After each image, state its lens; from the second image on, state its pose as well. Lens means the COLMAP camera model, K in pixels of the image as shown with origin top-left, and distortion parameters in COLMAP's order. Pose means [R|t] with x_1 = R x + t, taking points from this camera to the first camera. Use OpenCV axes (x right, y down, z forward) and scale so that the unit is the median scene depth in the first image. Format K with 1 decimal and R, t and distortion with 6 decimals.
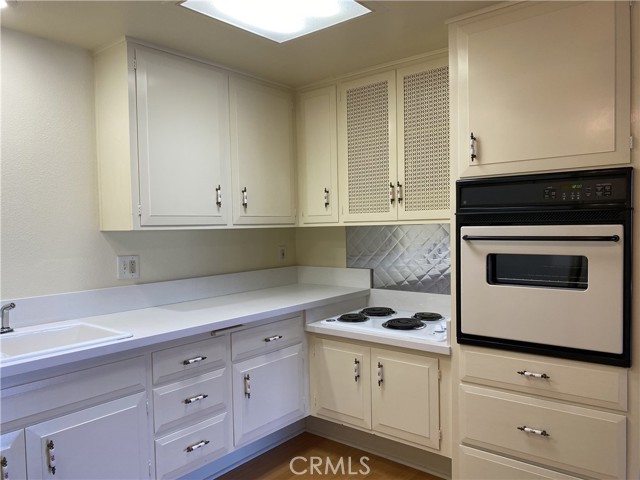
lens RADIAL K [[490.9, 0, 320.0], [0, 490.9, 240.0], [0, 0, 1]] dist [0.005081, 0.003397]
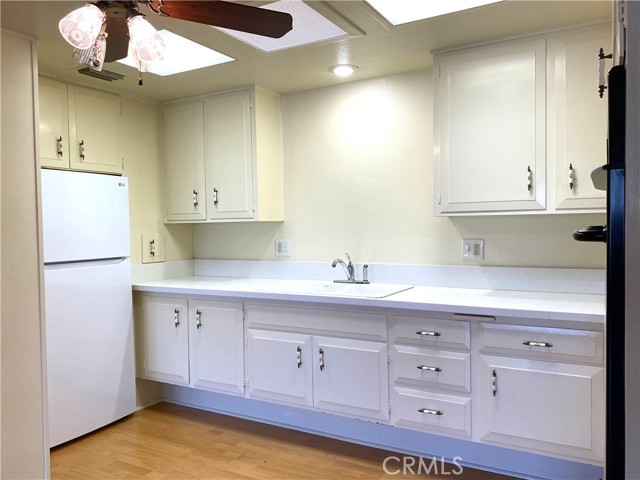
lens RADIAL K [[490.9, 0, 320.0], [0, 490.9, 240.0], [0, 0, 1]] dist [0.005081, 0.003397]
pose [[0.172336, 0.041668, -0.984157, 0.669237], [-0.021146, 0.999031, 0.038595, -0.001780], [0.984811, 0.014160, 0.173050, 0.487489]]
